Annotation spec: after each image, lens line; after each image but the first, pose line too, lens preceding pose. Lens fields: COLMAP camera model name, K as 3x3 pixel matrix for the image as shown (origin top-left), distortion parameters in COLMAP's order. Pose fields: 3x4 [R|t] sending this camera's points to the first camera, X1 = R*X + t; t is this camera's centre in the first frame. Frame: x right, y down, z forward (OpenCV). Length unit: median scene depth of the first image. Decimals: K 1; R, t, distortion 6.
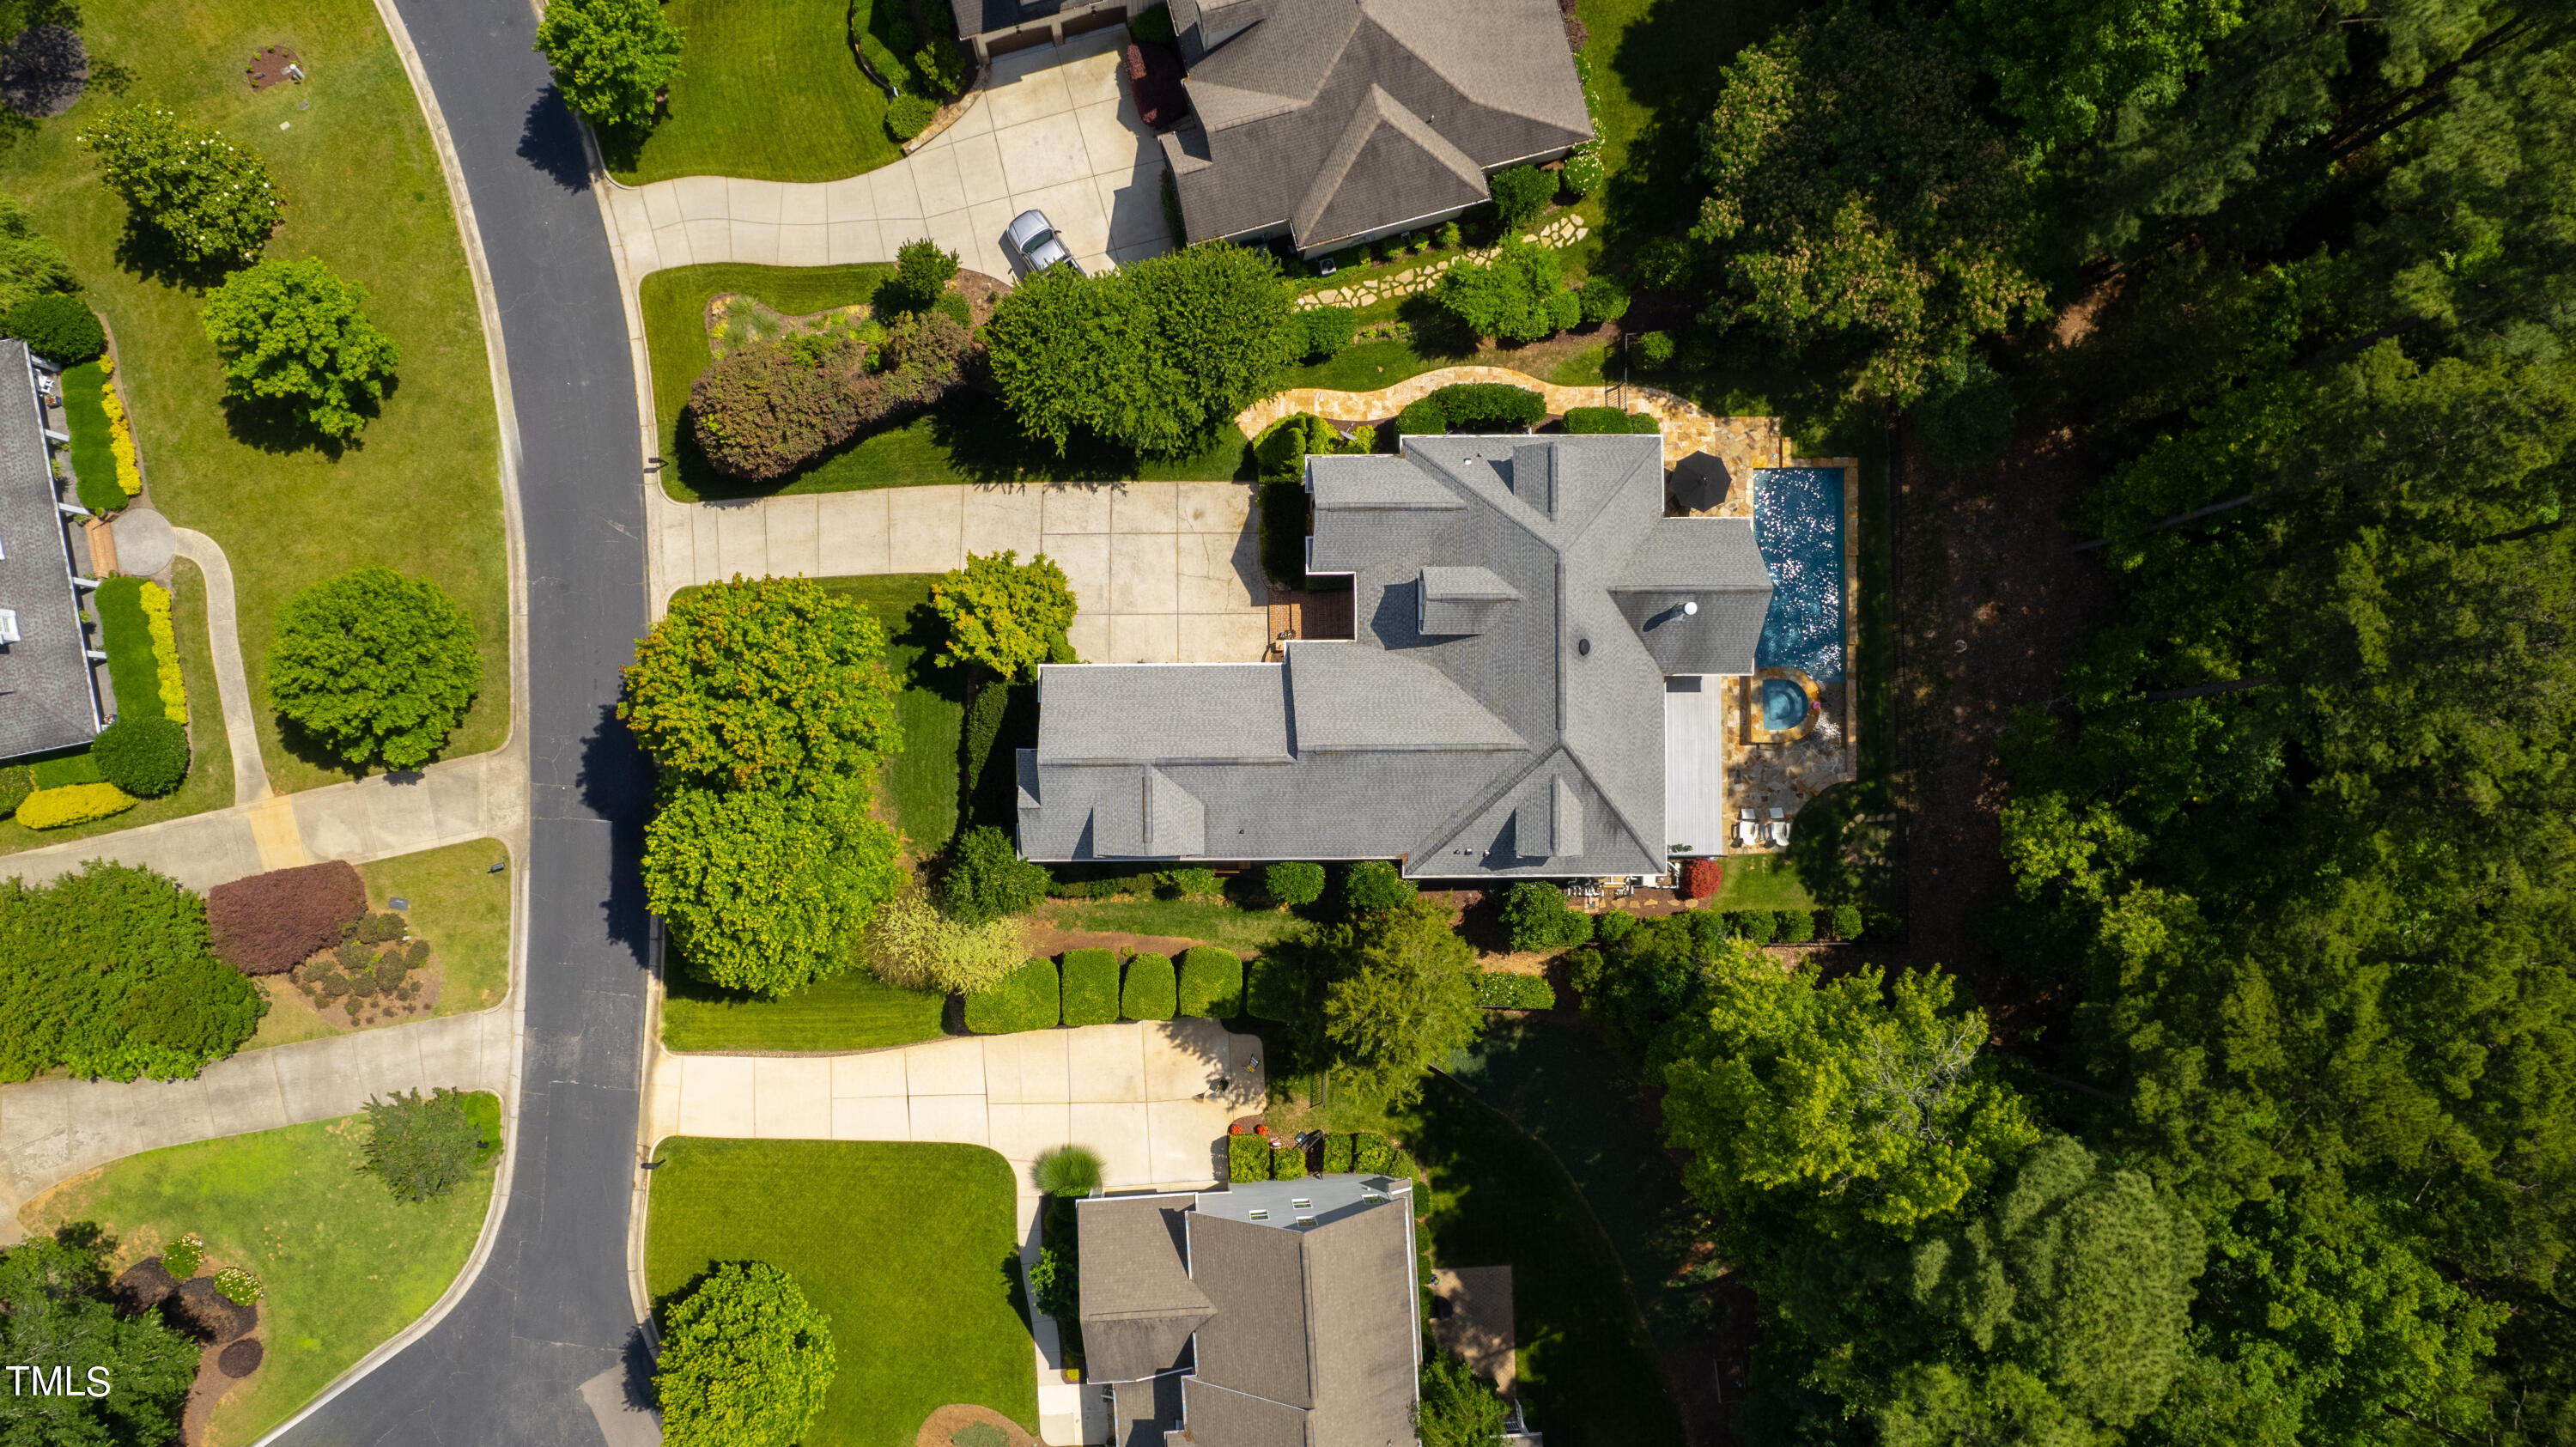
lens RADIAL K [[1655.4, 0, 1277.6], [0, 1655.4, 709.4], [0, 0, 1]] dist [-0.059185, 0.000936]
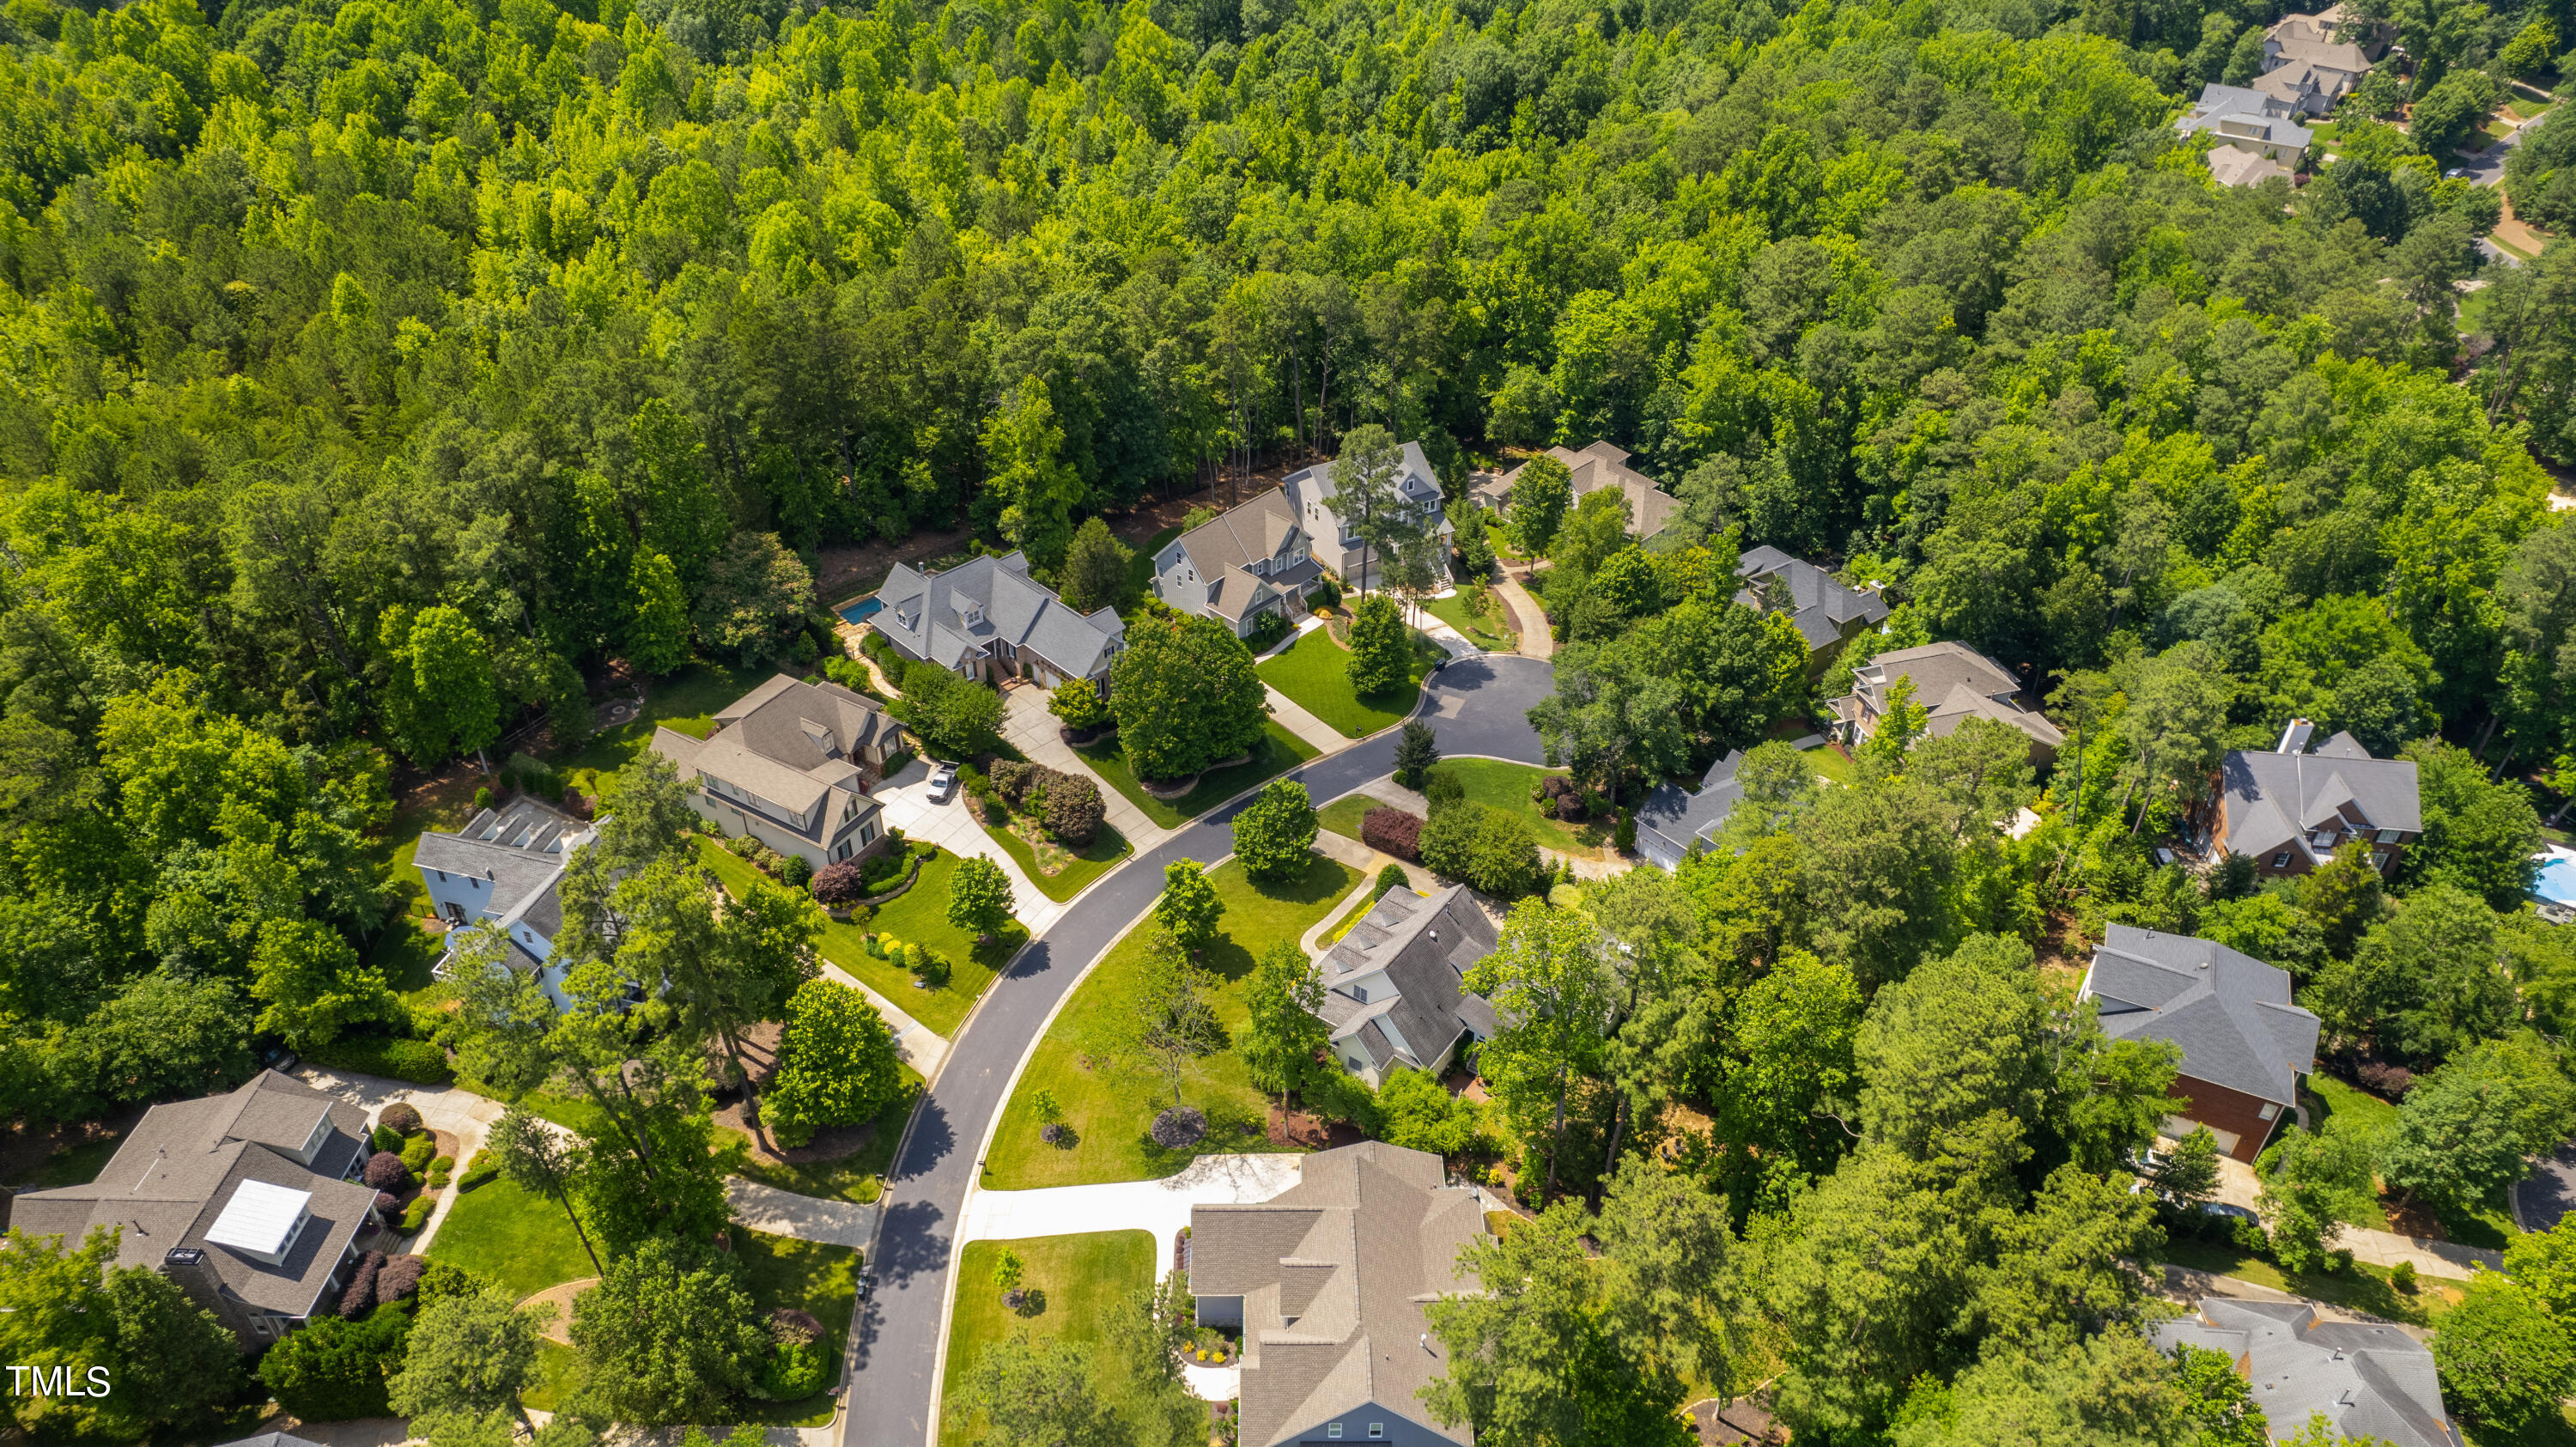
lens RADIAL K [[1635.0, 0, 1273.8], [0, 1635.0, 725.5], [0, 0, 1]] dist [-0.080403, 0.066425]
pose [[-0.693512, -0.441515, 0.569303, -1.636471], [0.719953, -0.395536, 0.570279, -1.148738], [-0.026607, 0.805367, 0.592179, -0.396108]]
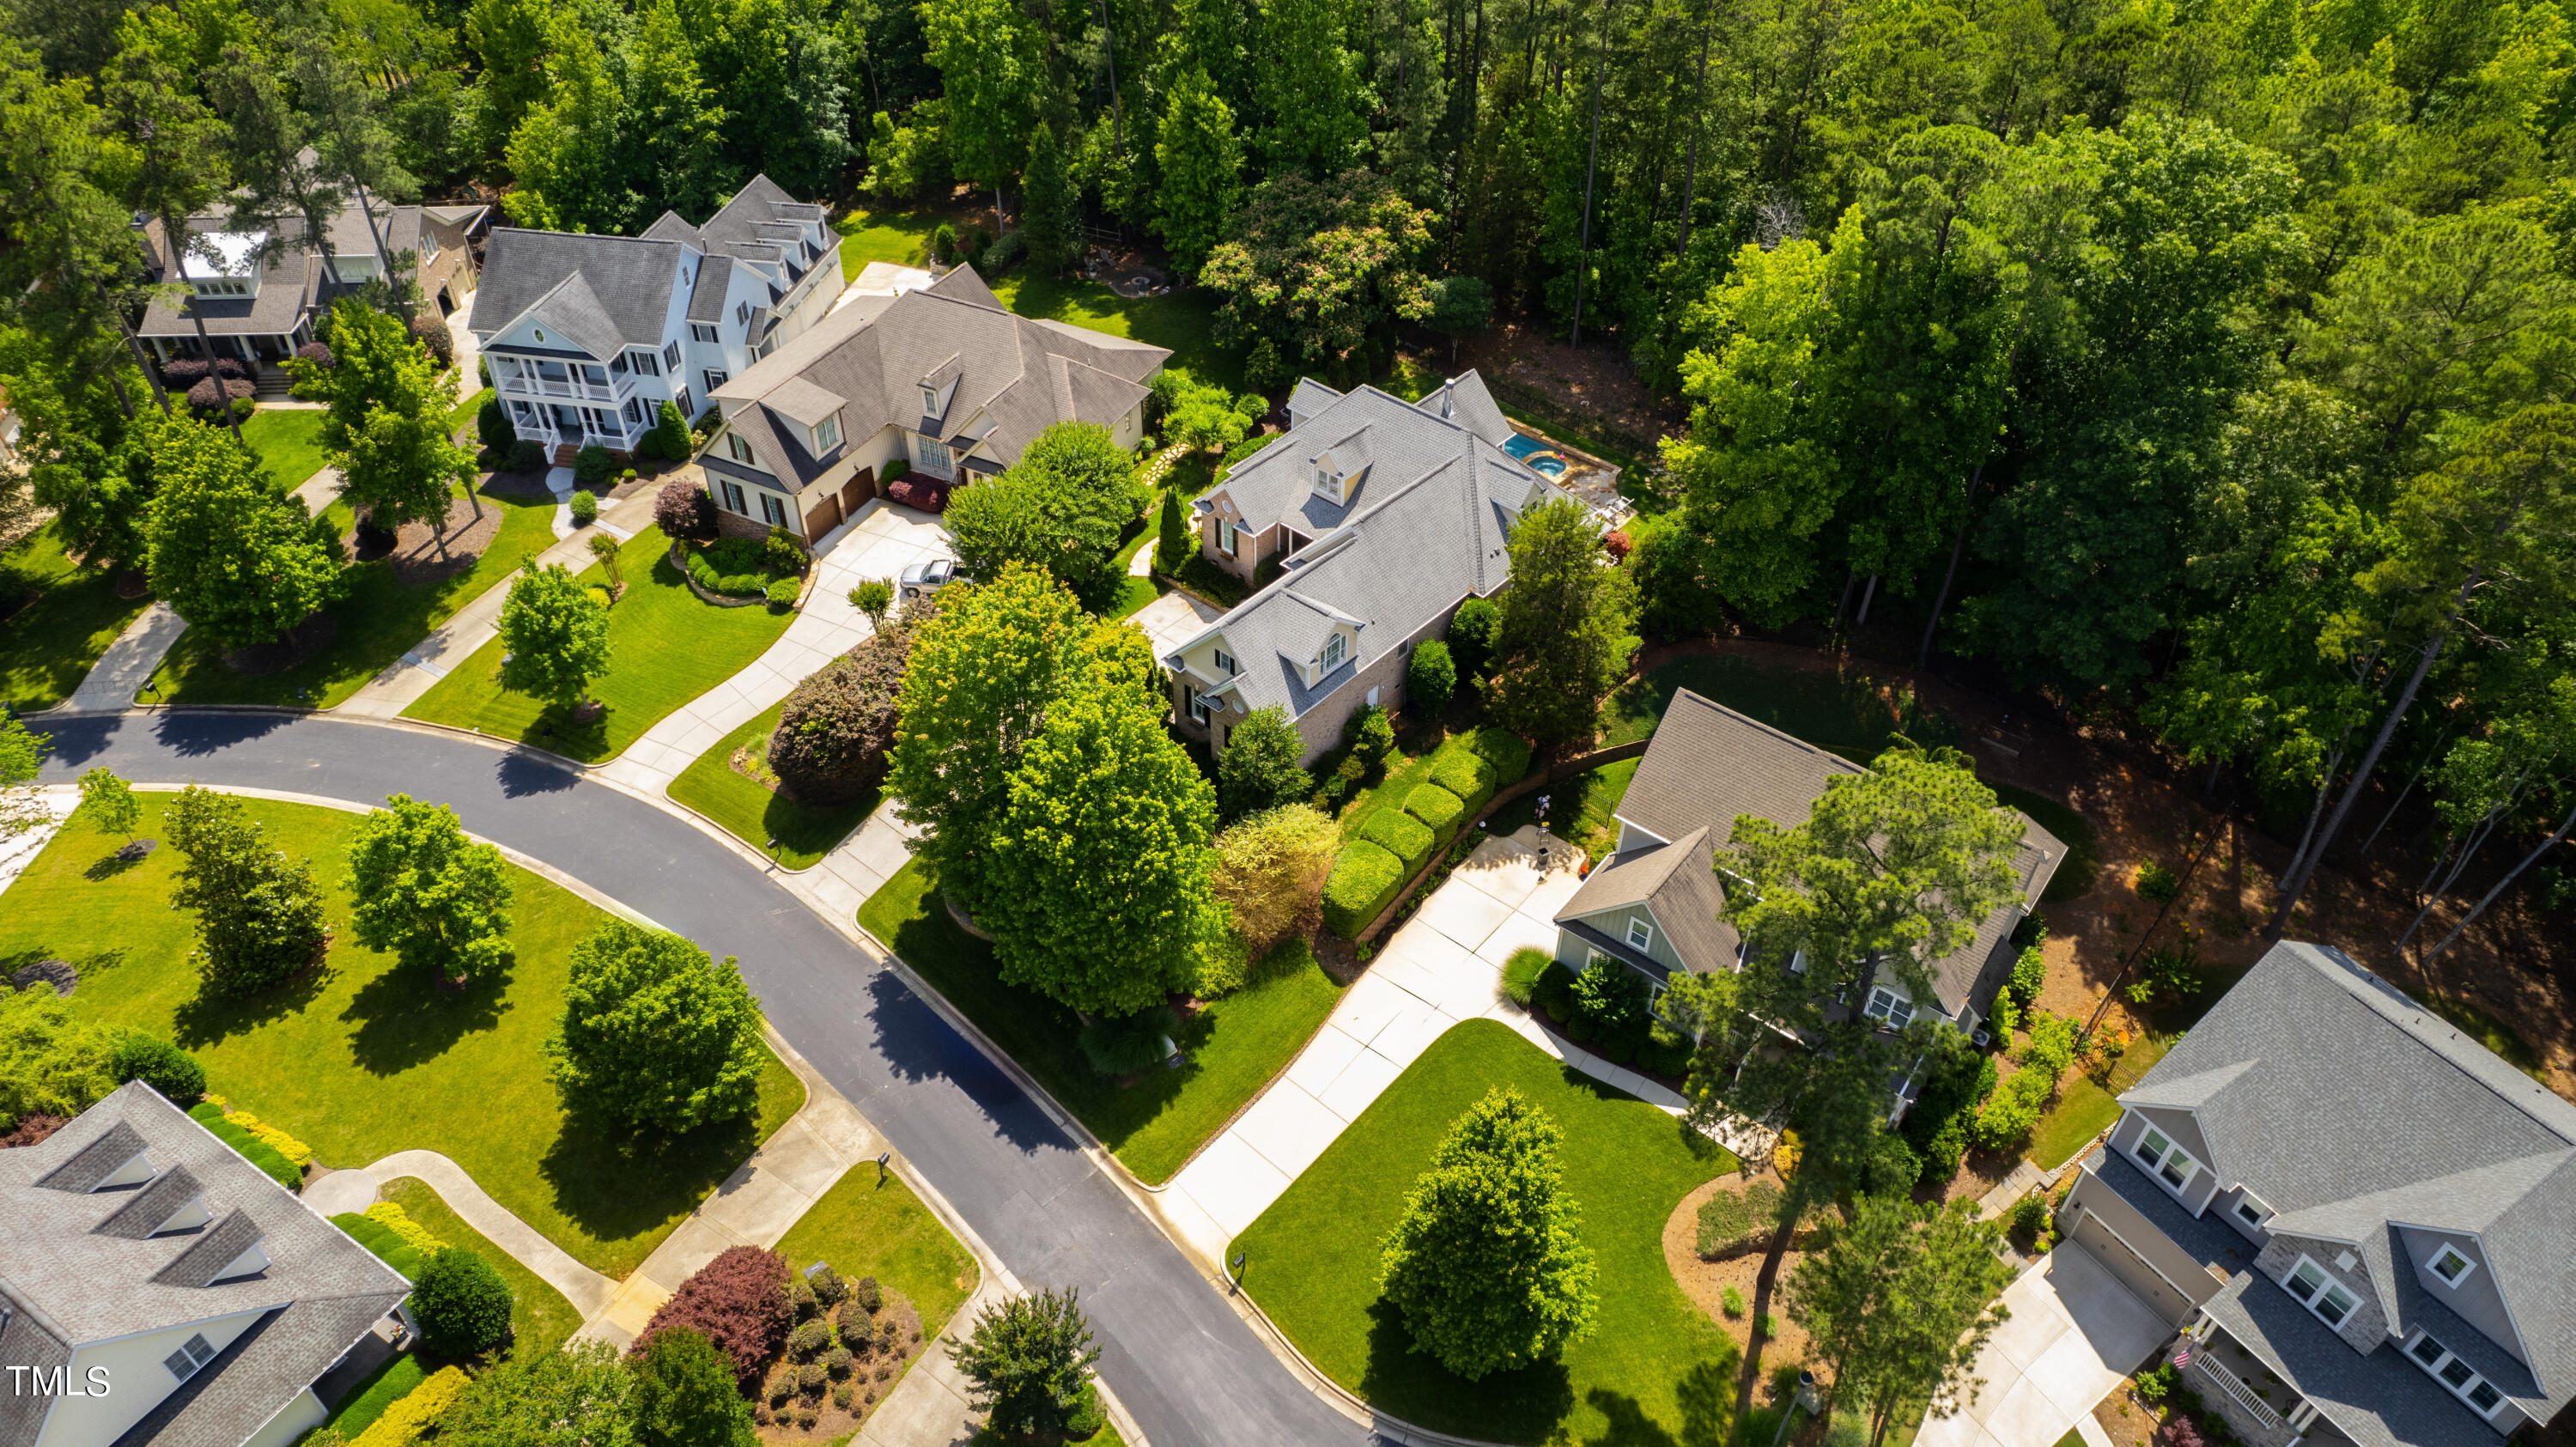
lens RADIAL K [[1635.0, 0, 1273.8], [0, 1635.0, 725.5], [0, 0, 1]] dist [-0.080403, 0.066425]
pose [[0.670646, -0.500253, 0.547706, -0.699012], [0.741731, 0.443992, -0.502699, 0.598298], [0.008300, 0.743383, 0.668814, 0.214539]]
